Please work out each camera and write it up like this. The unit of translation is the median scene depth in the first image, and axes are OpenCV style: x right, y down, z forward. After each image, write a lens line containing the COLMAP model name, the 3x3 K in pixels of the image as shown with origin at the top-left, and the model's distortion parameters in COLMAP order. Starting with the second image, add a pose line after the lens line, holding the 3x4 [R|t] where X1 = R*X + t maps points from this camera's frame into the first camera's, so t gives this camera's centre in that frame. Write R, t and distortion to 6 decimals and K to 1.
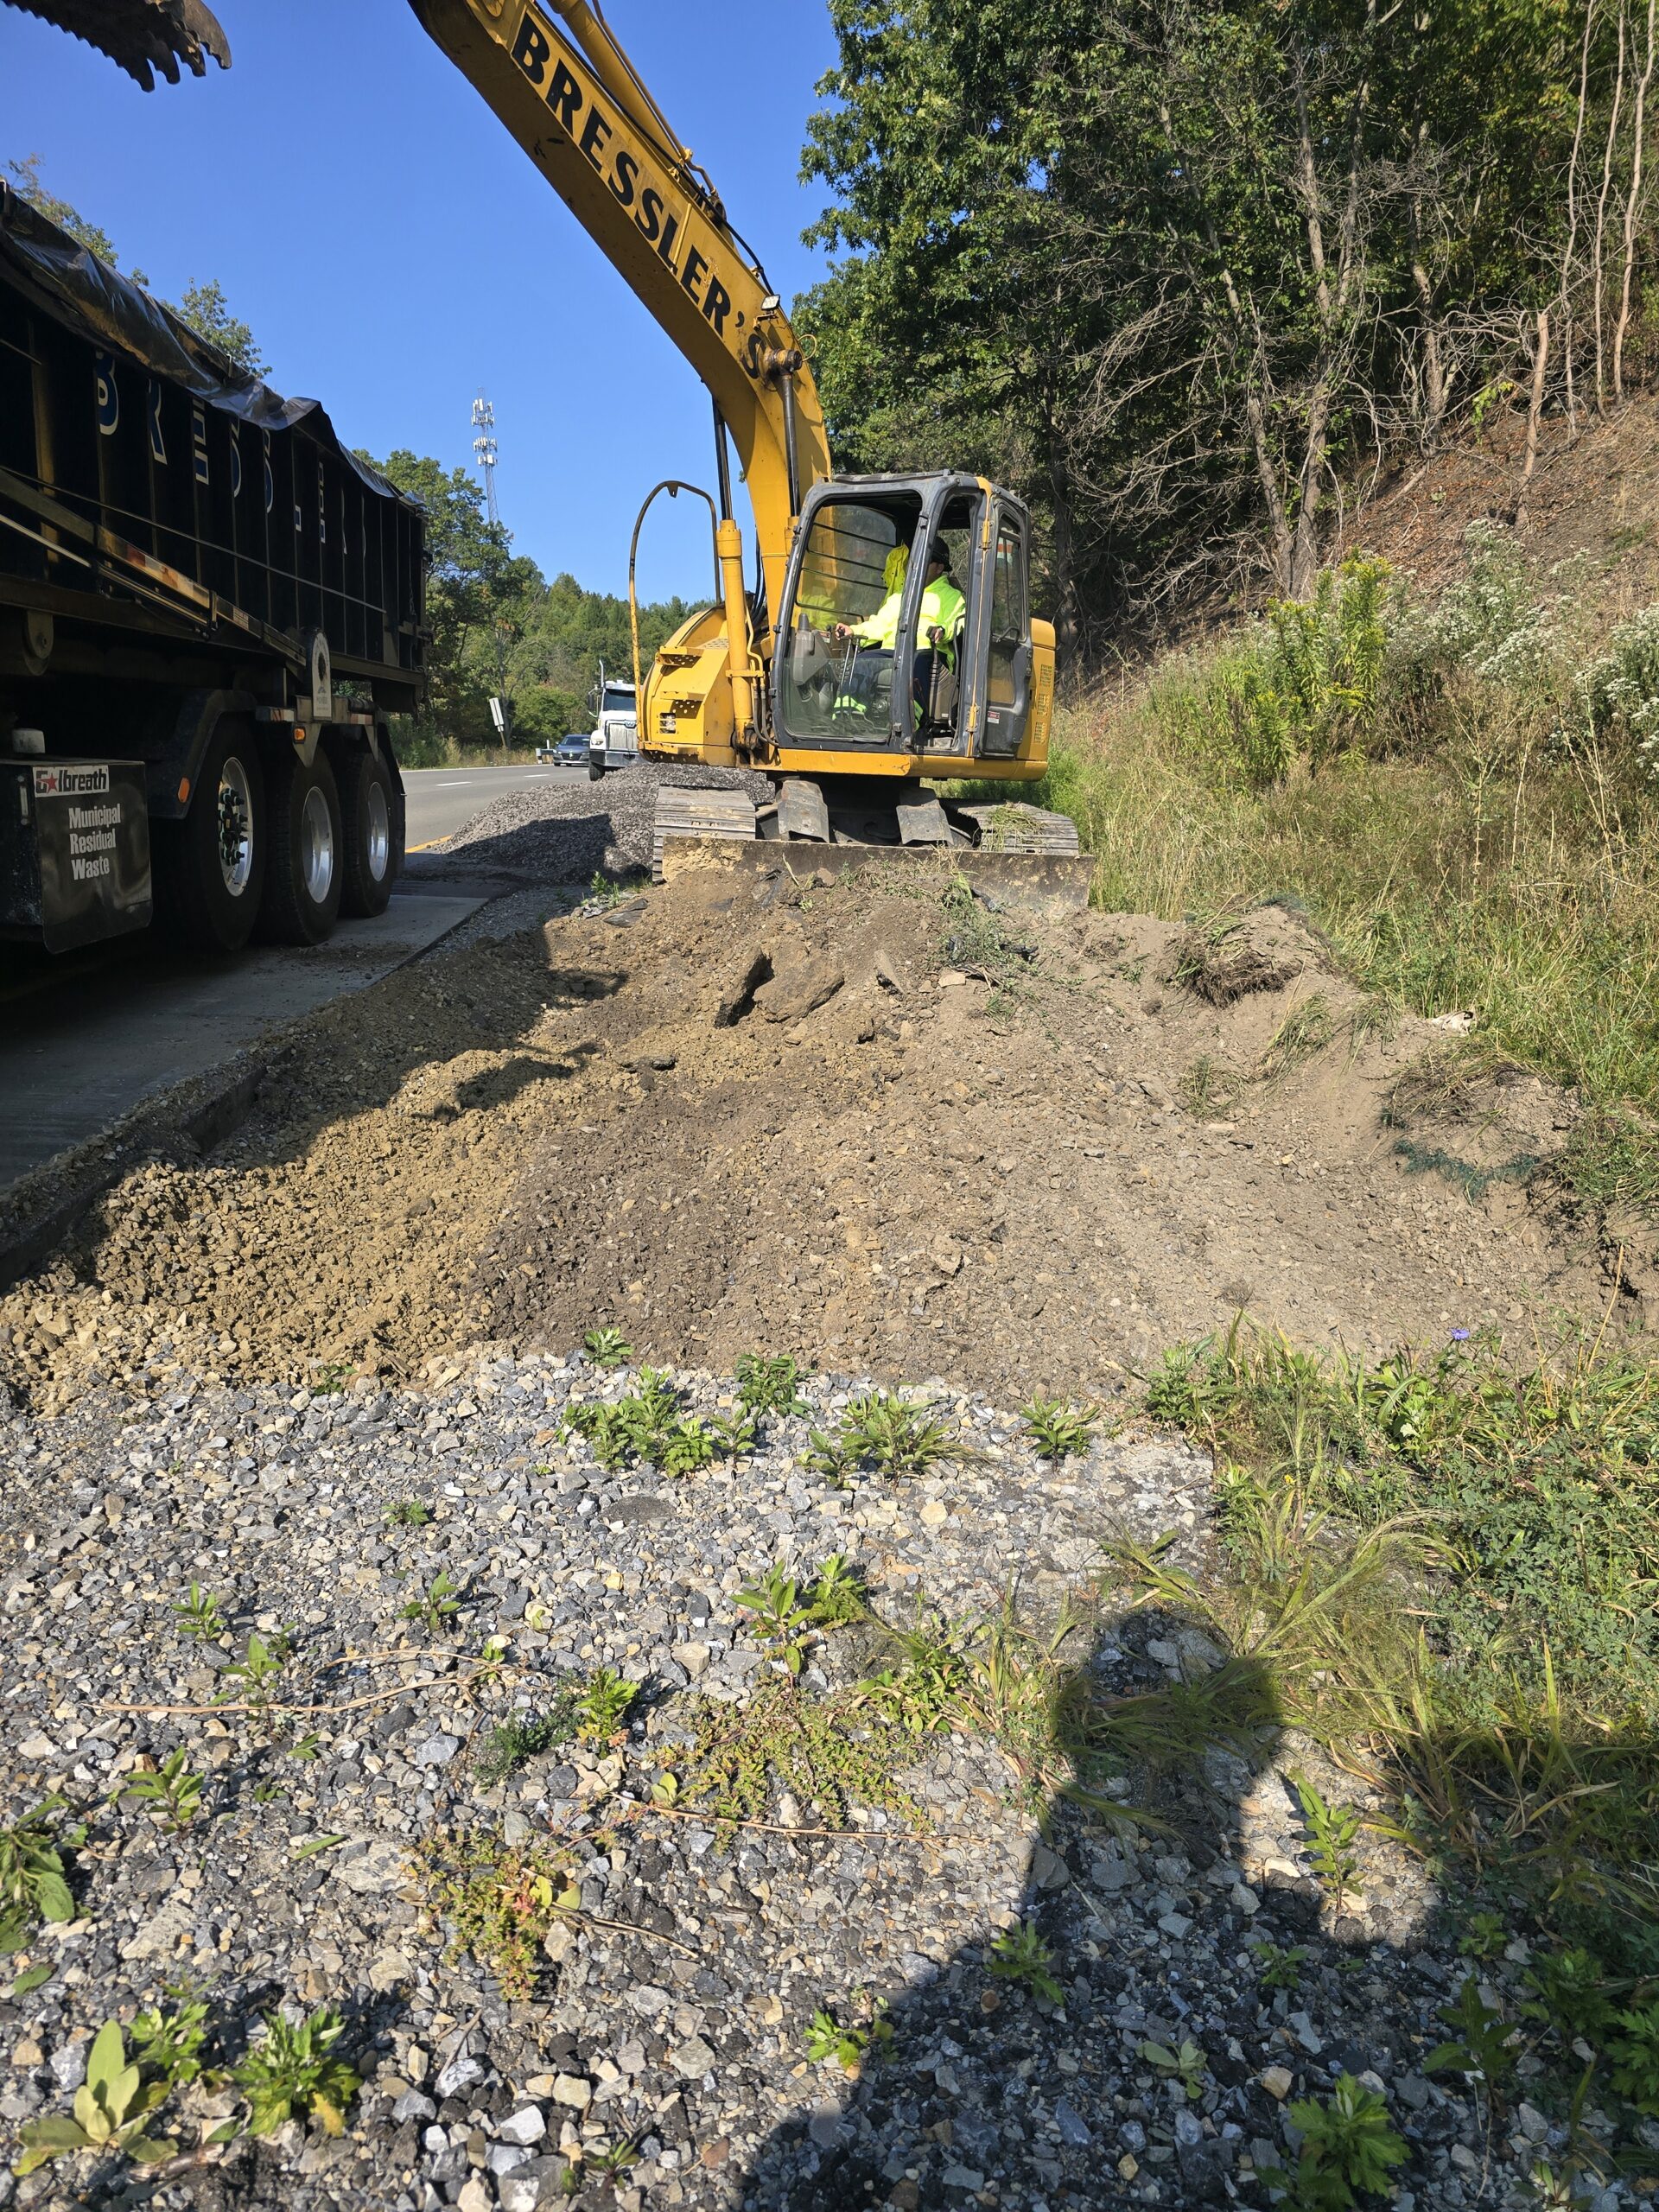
lens RADIAL K [[1539.5, 0, 834.2], [0, 1539.5, 1132.9], [0, 0, 1]] dist [0.035218, -0.037052]
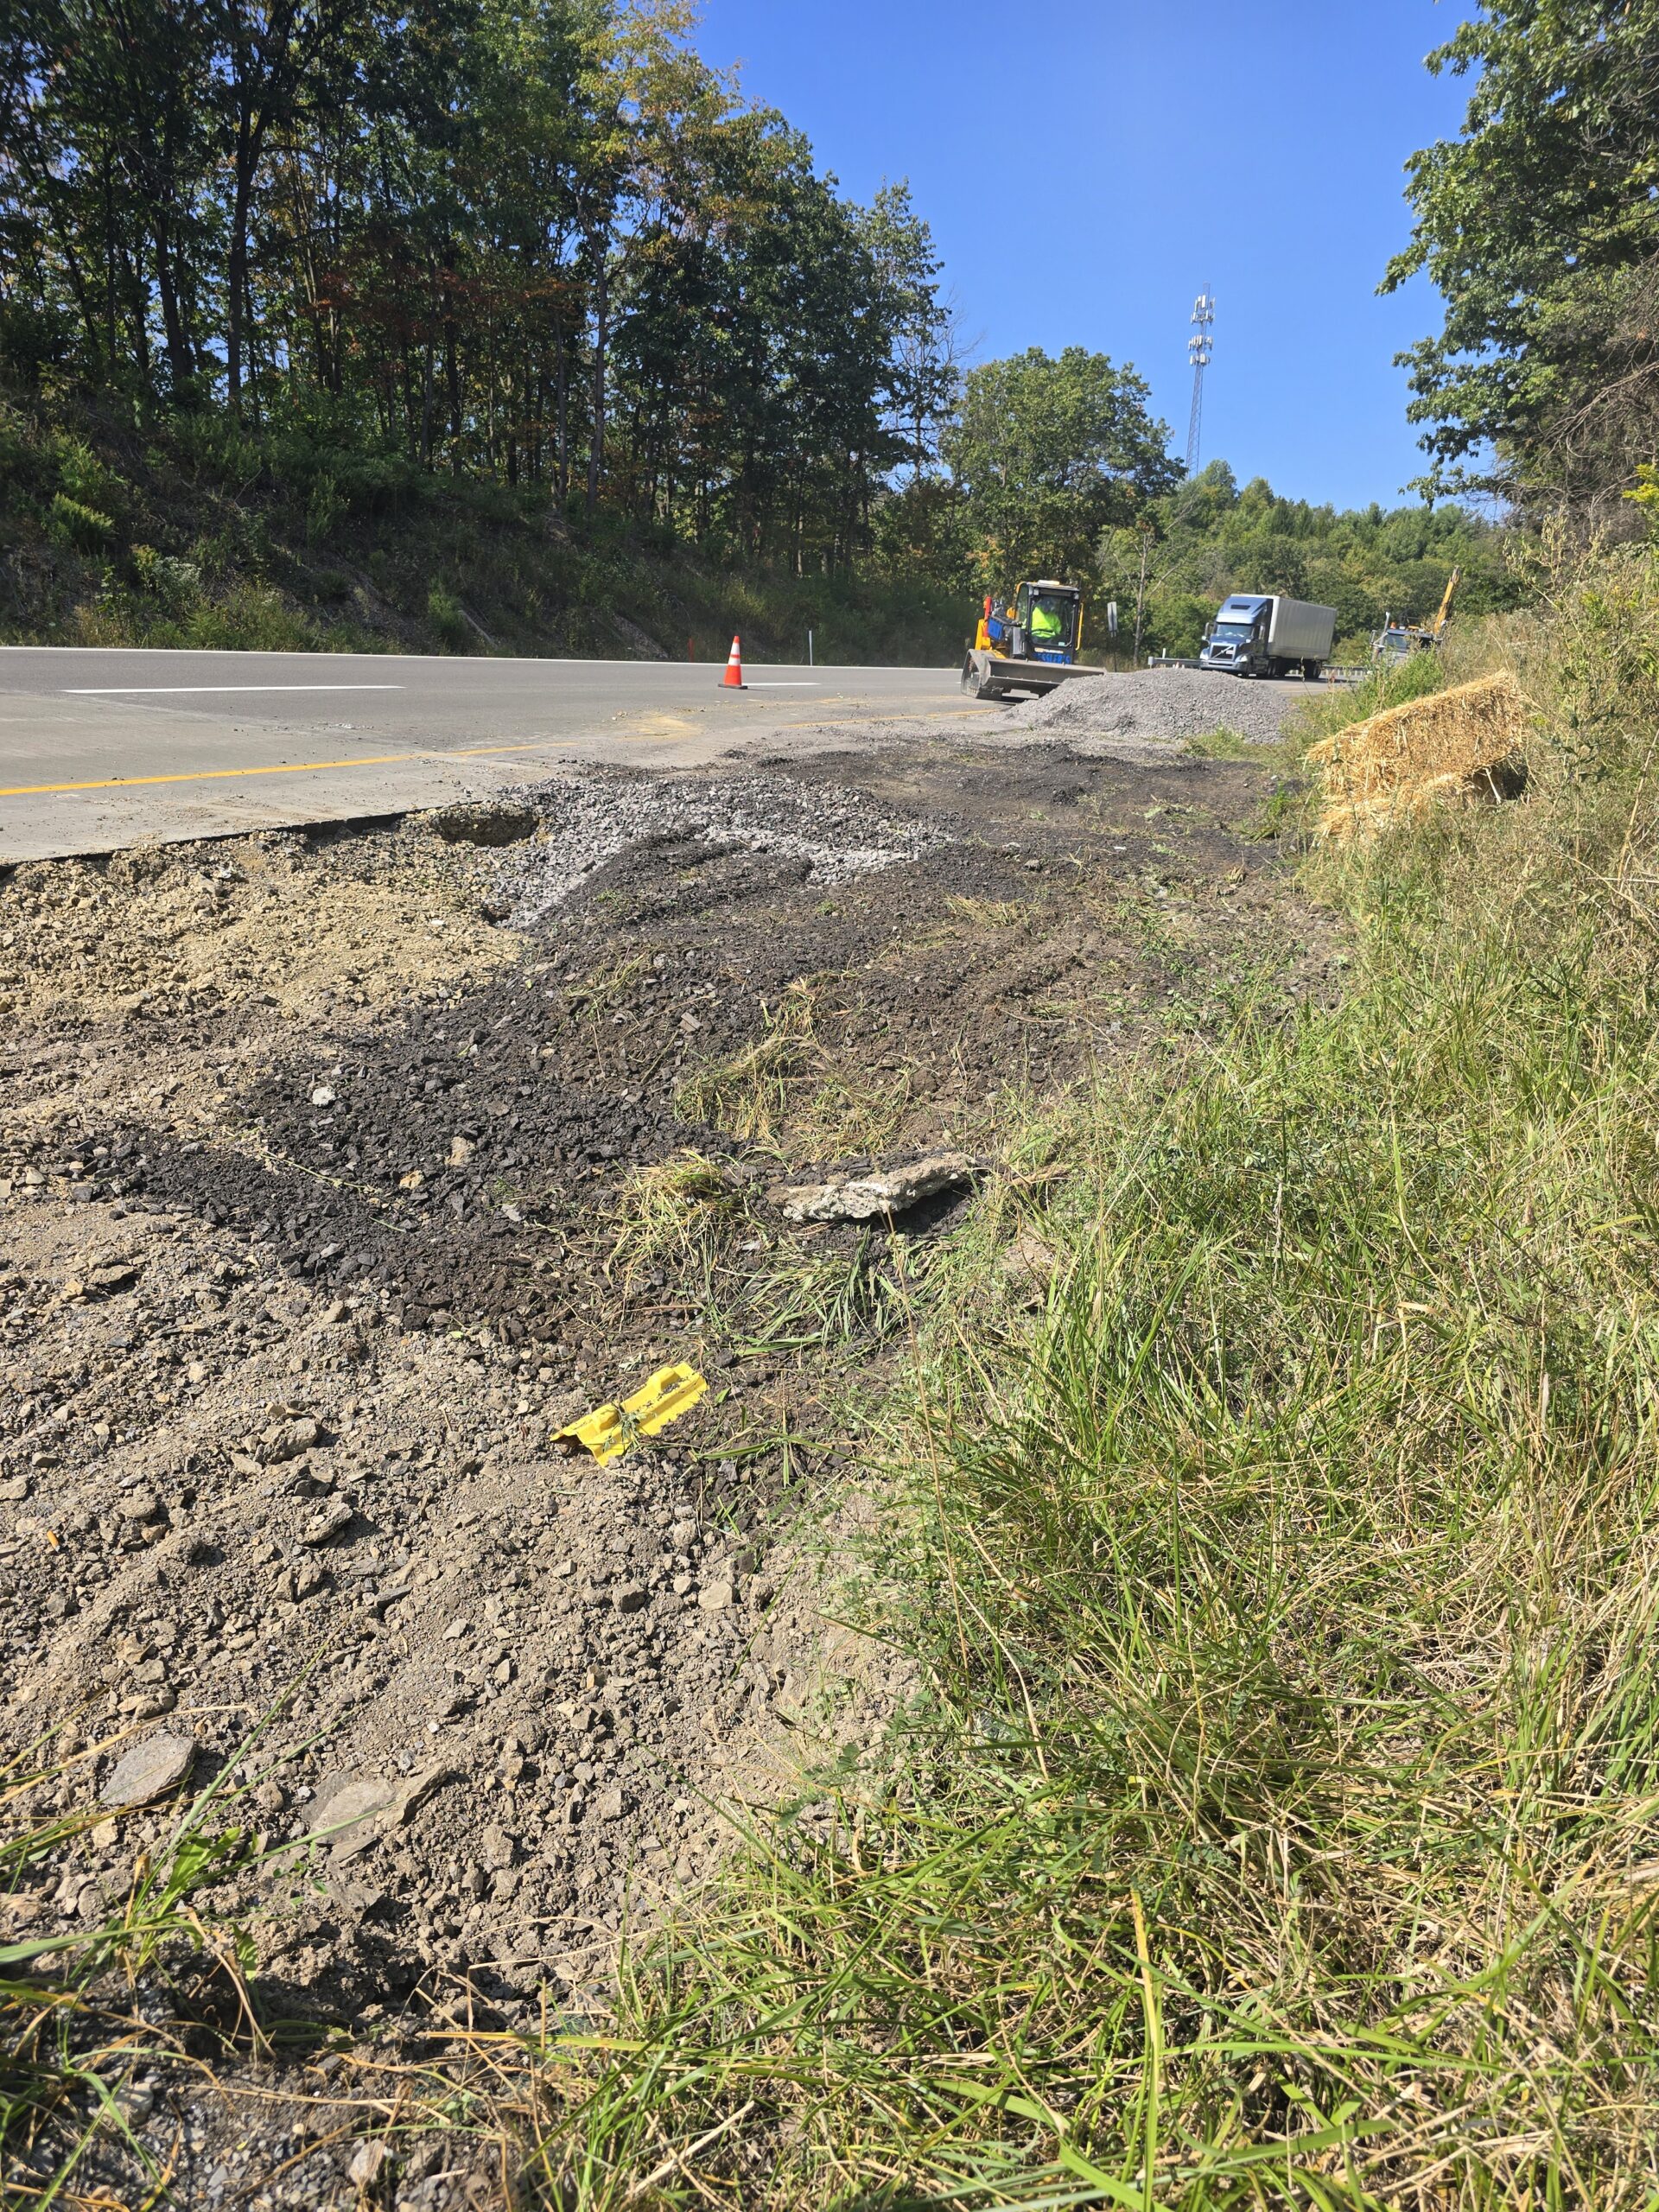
lens RADIAL K [[1539.5, 0, 803.3], [0, 1539.5, 1109.8], [0, 0, 1]] dist [0.035218, -0.037052]
pose [[0.903933, 0.170187, -0.392354, 0.105245], [-0.154727, 0.985406, 0.070956, -0.015878], [0.398704, -0.003431, 0.917073, 0.079156]]
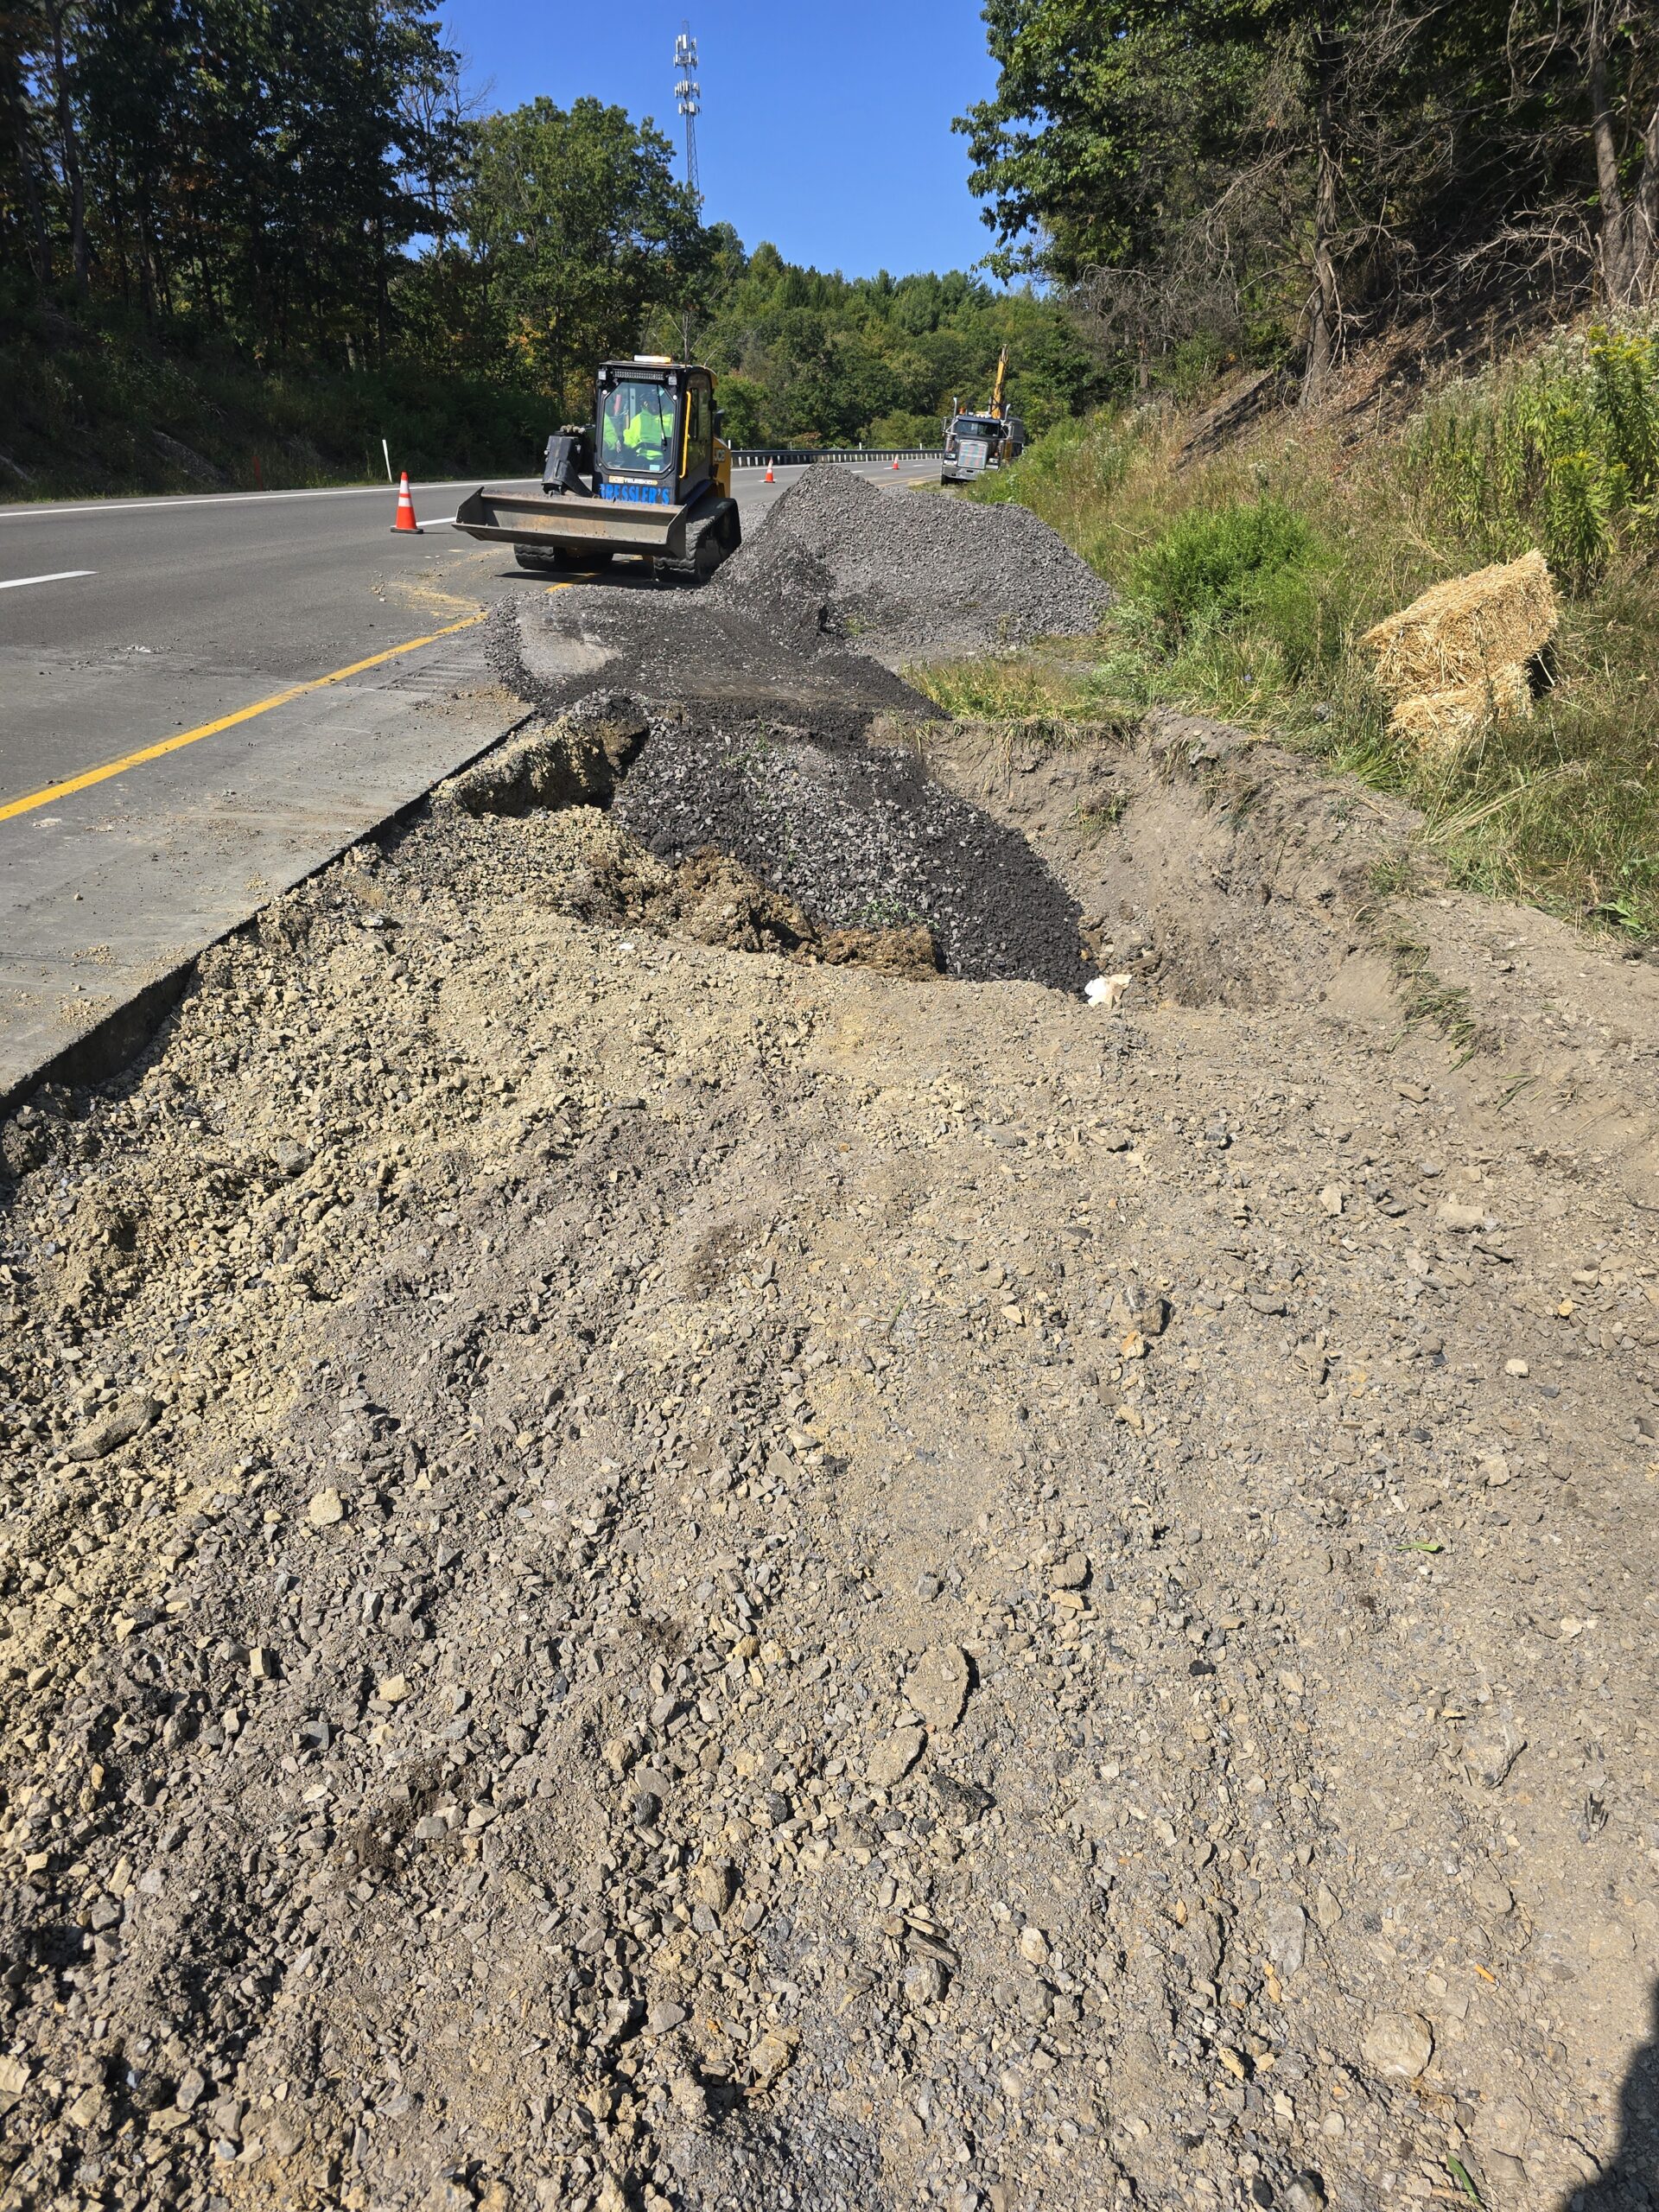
lens RADIAL K [[1539.5, 0, 810.2], [0, 1539.5, 1142.6], [0, 0, 1]] dist [0.035218, -0.037052]
pose [[0.990167, 0.074385, -0.118474, 0.011254], [-0.052145, 0.982132, 0.180828, -0.030832], [0.129808, -0.172872, 0.976353, 0.072267]]
